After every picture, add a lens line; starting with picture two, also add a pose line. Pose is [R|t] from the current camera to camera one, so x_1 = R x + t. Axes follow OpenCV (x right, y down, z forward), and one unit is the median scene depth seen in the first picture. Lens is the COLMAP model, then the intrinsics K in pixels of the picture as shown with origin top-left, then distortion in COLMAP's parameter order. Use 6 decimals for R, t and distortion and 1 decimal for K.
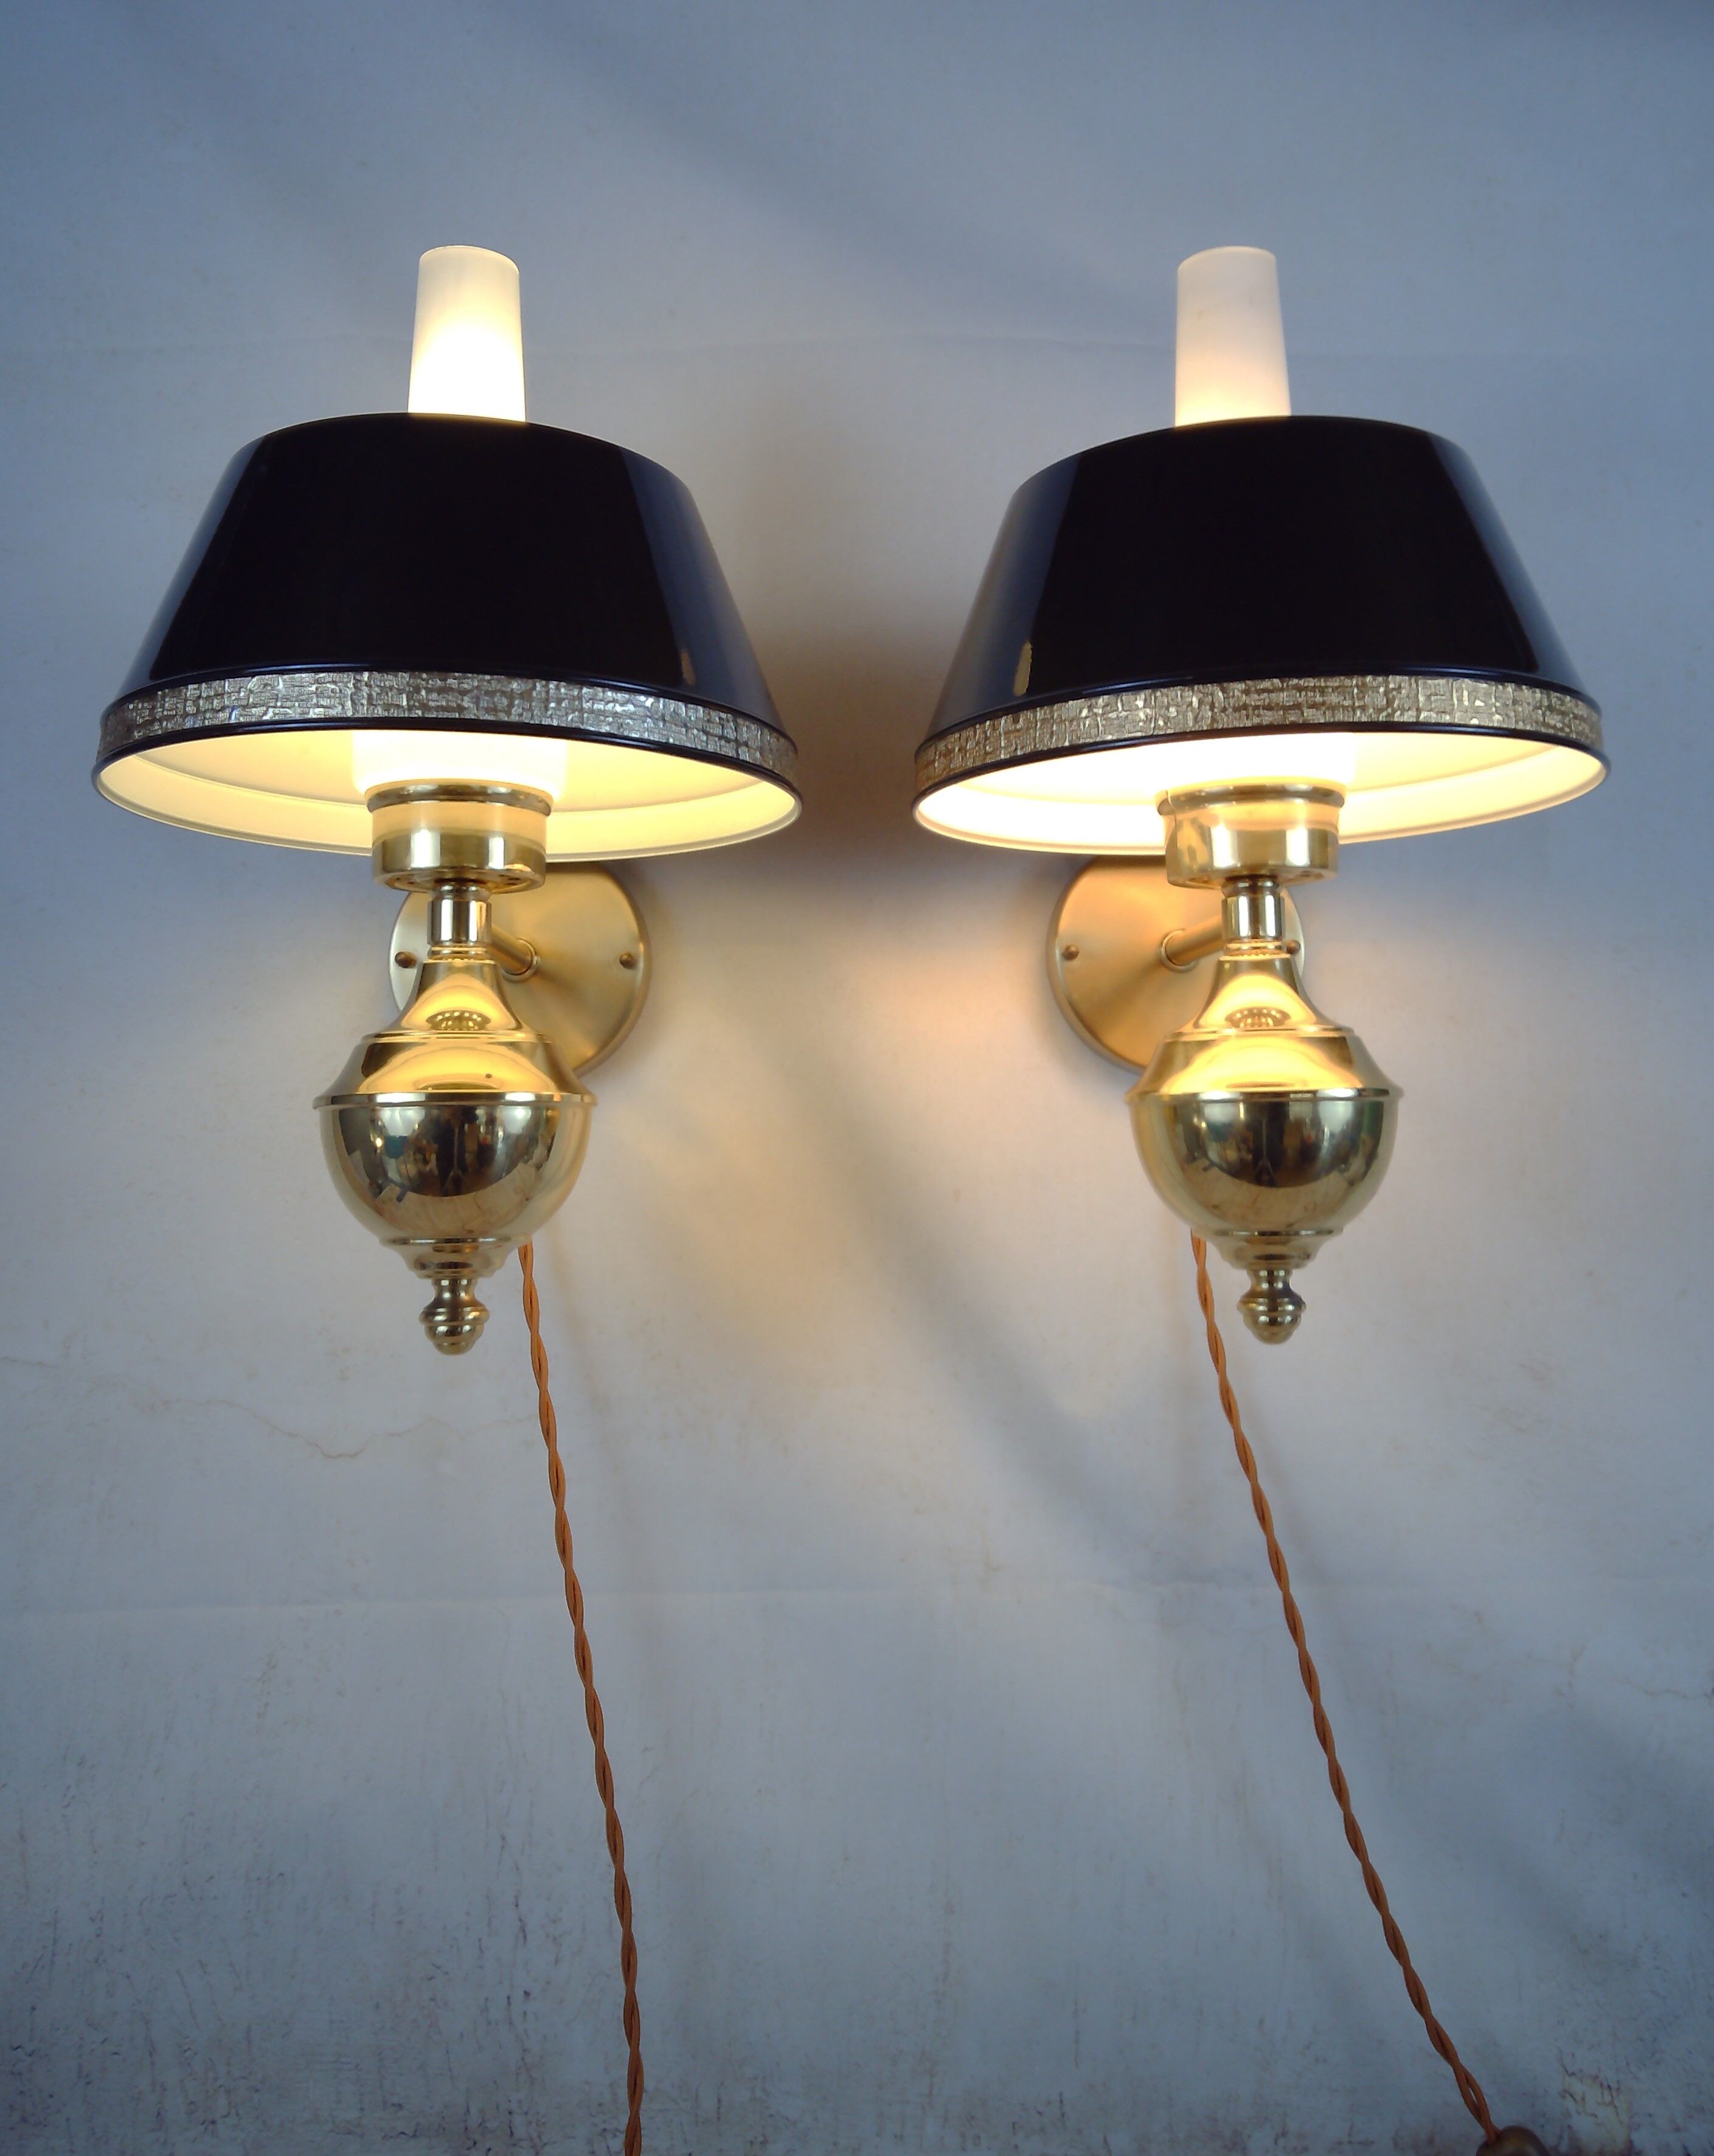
lens RADIAL K [[2180.3, 0, 900.9], [0, 2180.3, 957.5], [0, 0, 1]] dist [0.148105, -0.216212]
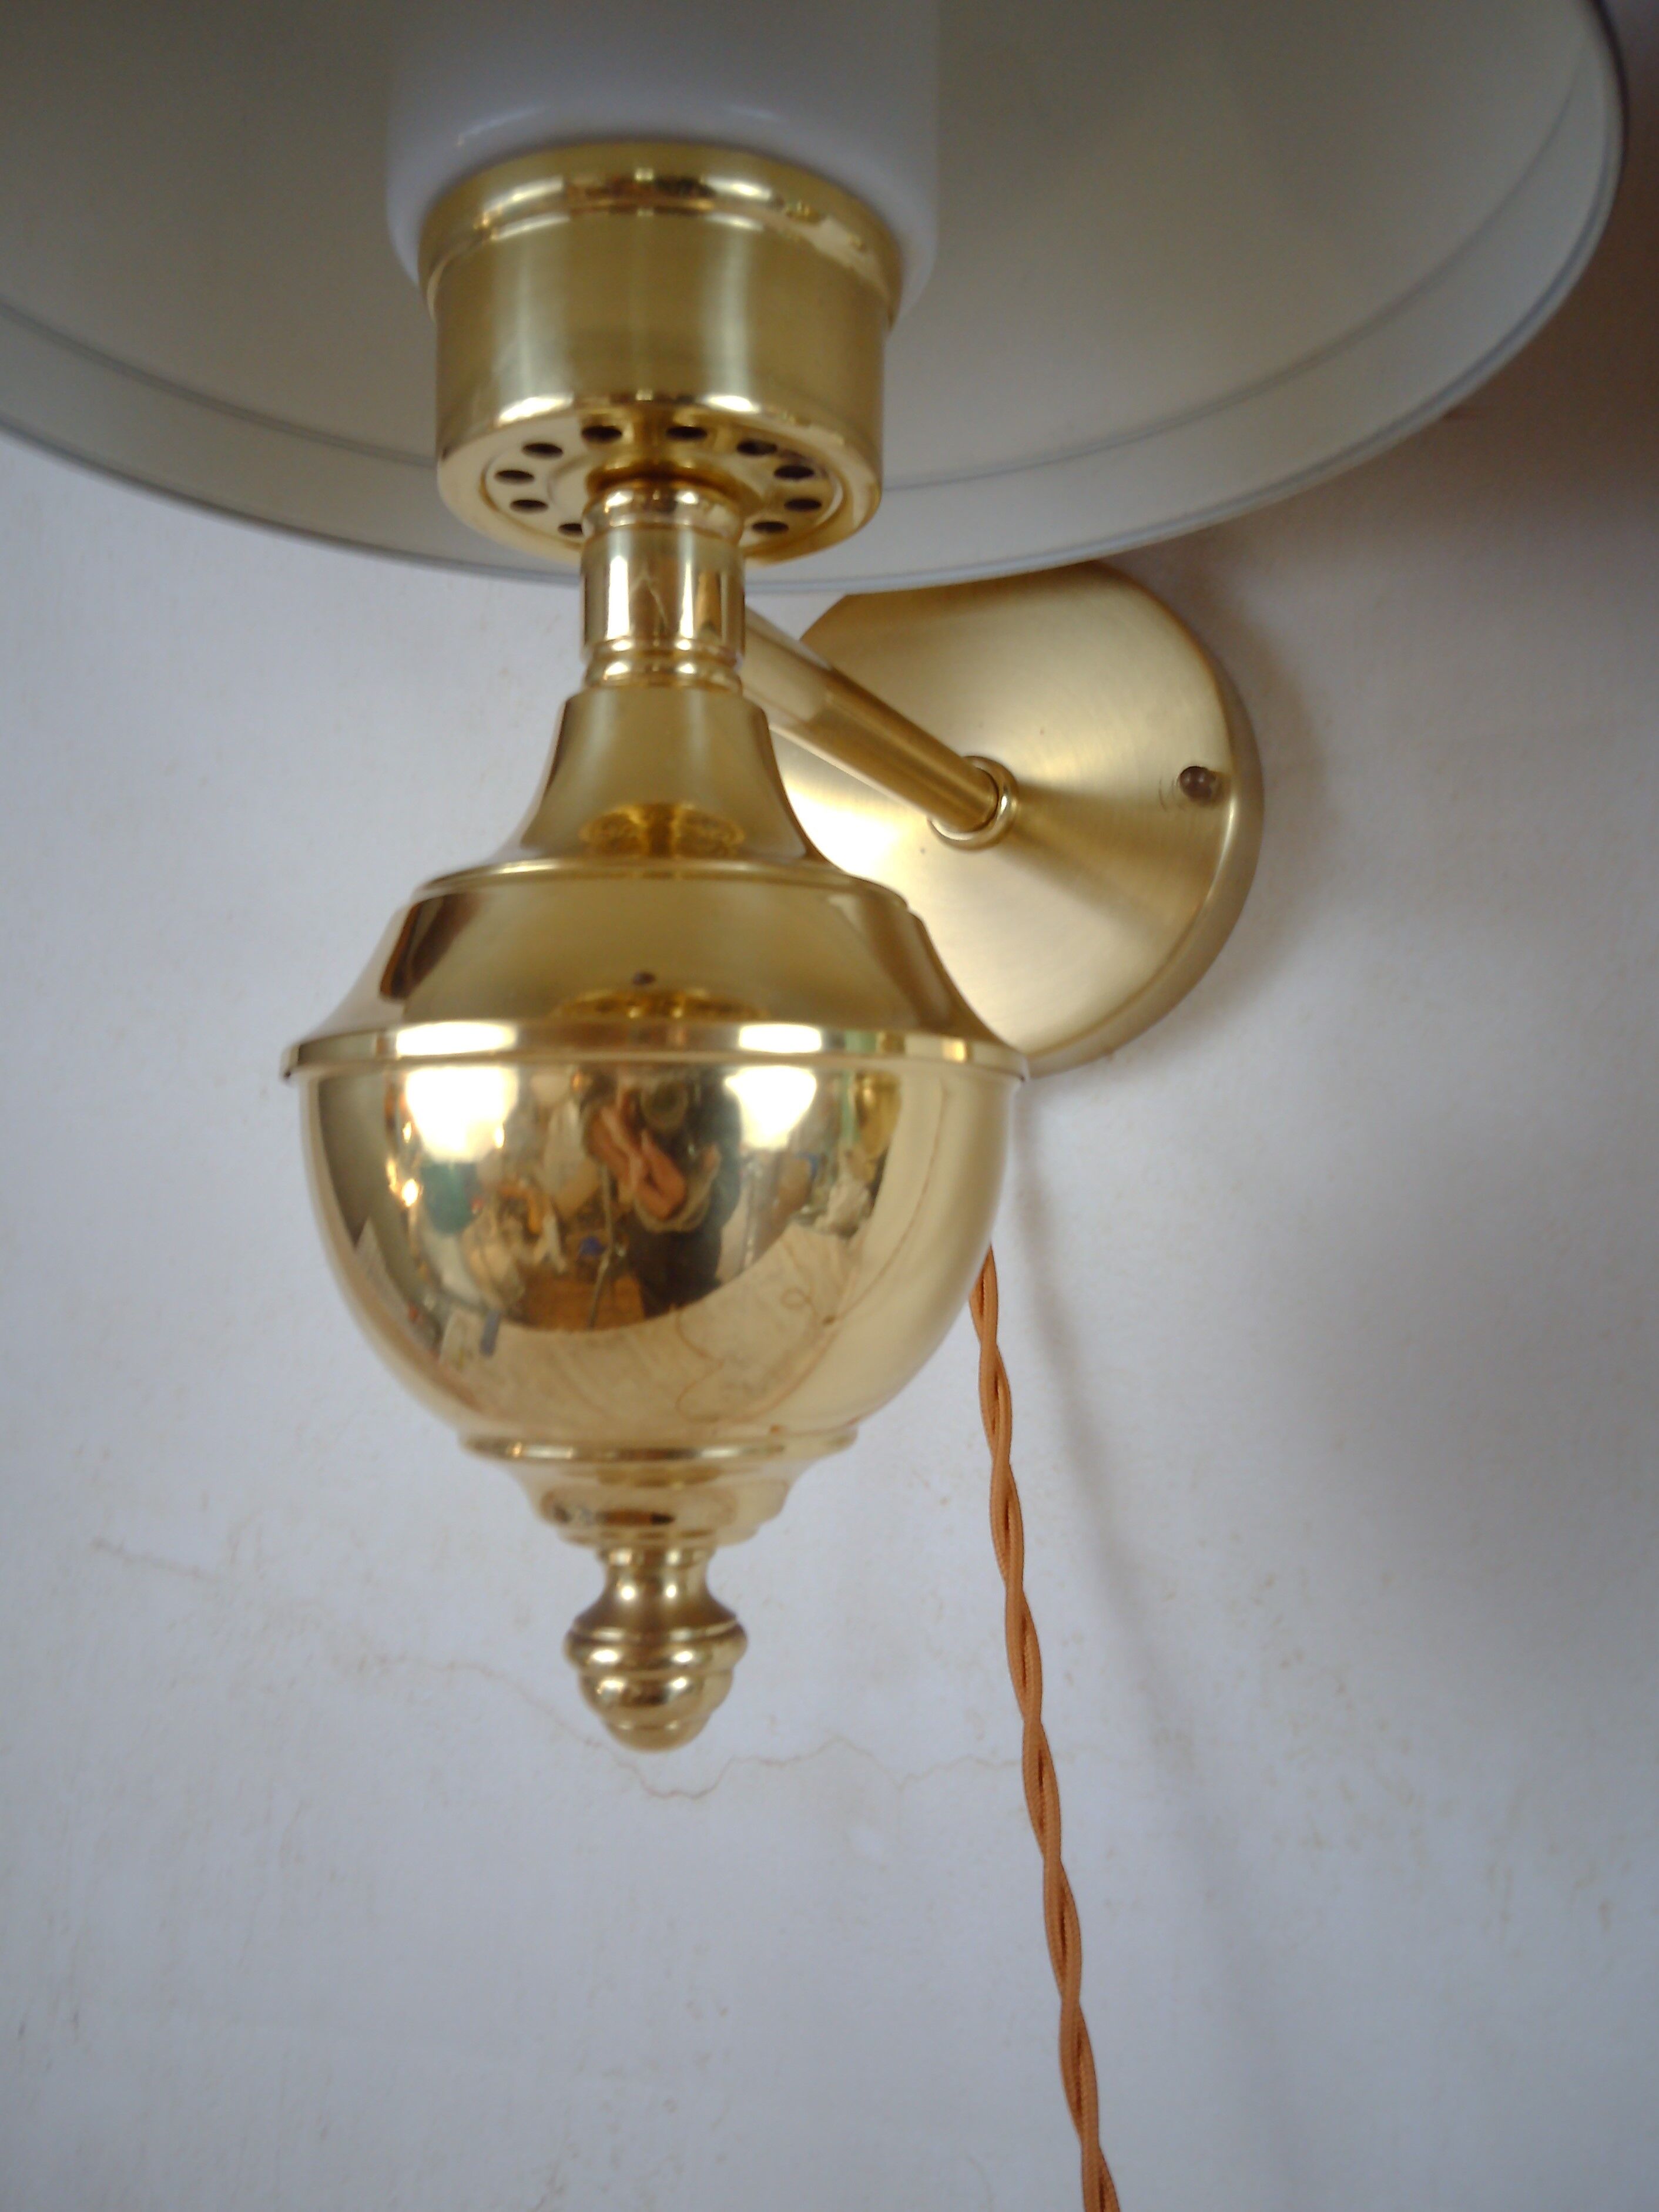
lens RADIAL K [[1981.5, 0, 829.5], [0, 1981.5, 1106.0], [0, 0, 1]] dist [0.087959, -0.180298]
pose [[0.920321, -0.018491, -0.390727, -0.045909], [0.033985, 0.998885, 0.032777, 0.065652], [0.389685, -0.043444, 0.919923, 0.743033]]
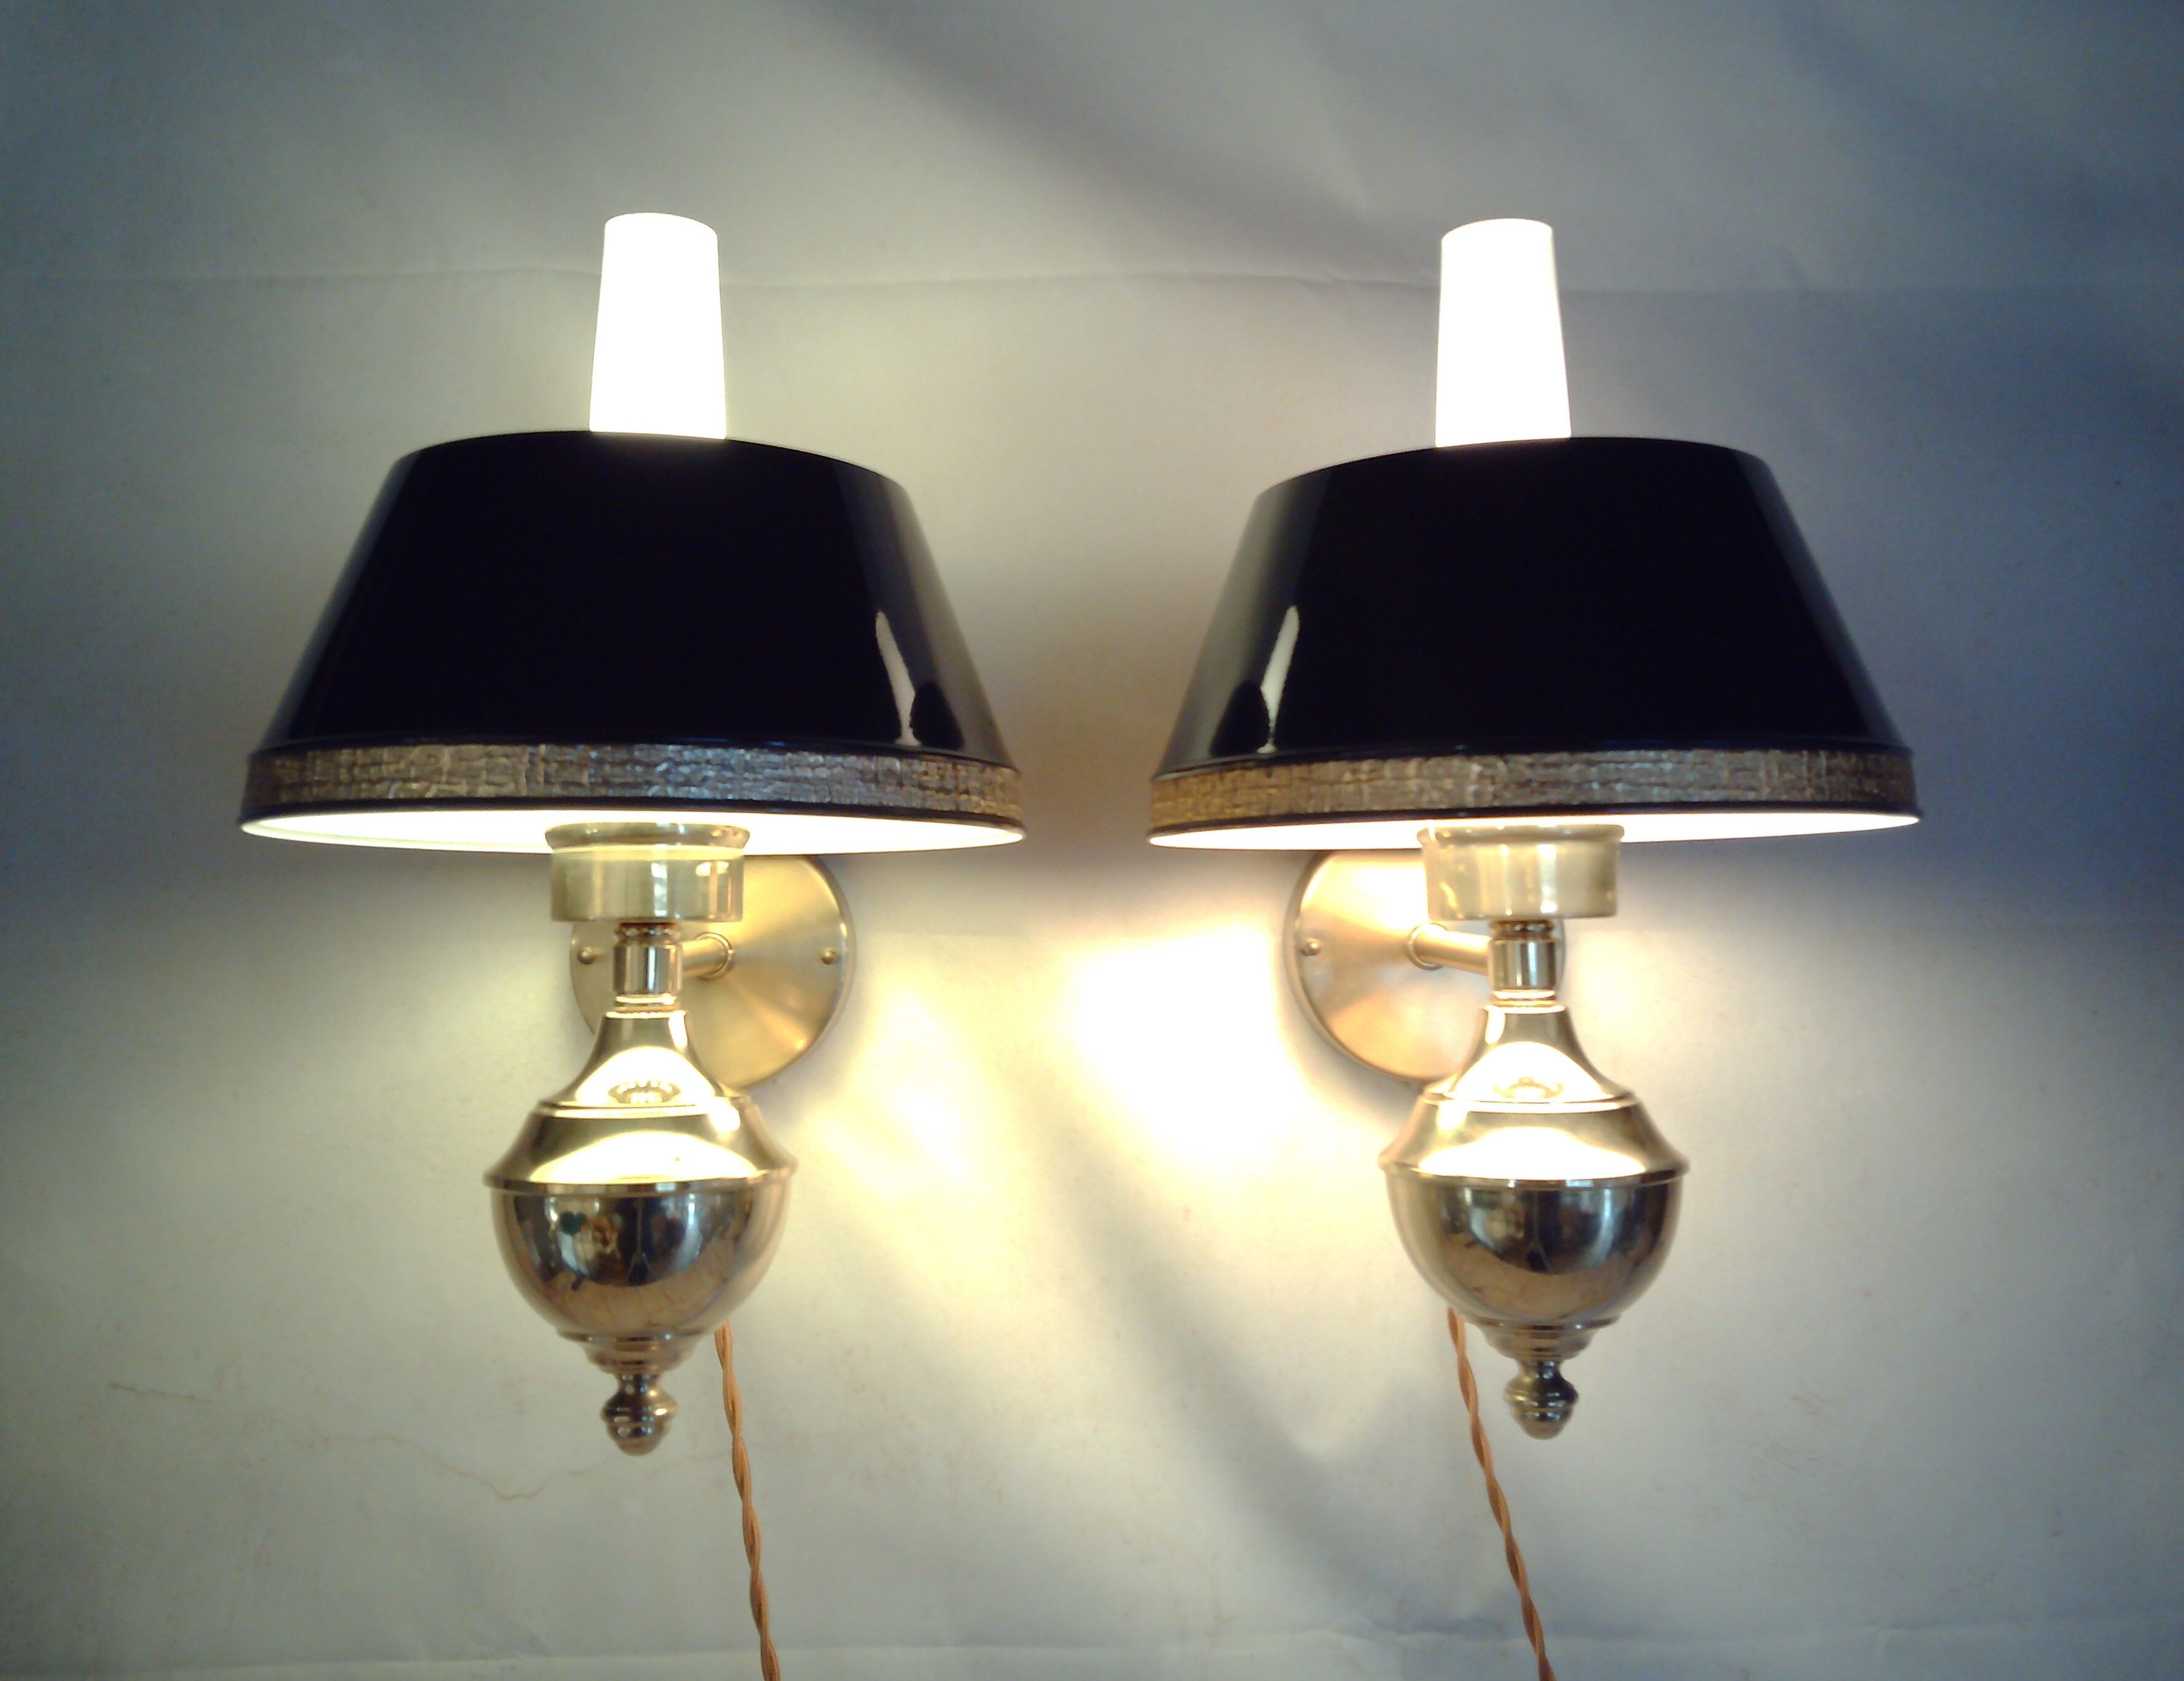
lens RADIAL K [[2168.8, 0, 1111.5], [0, 2168.8, 745.5], [0, 0, 1]] dist [0.148164, -0.238865]
pose [[0.999932, 0.006871, 0.009455, -0.020343], [-0.007155, 0.999516, 0.030276, -0.145788], [-0.009243, -0.030342, 0.999497, 0.108356]]
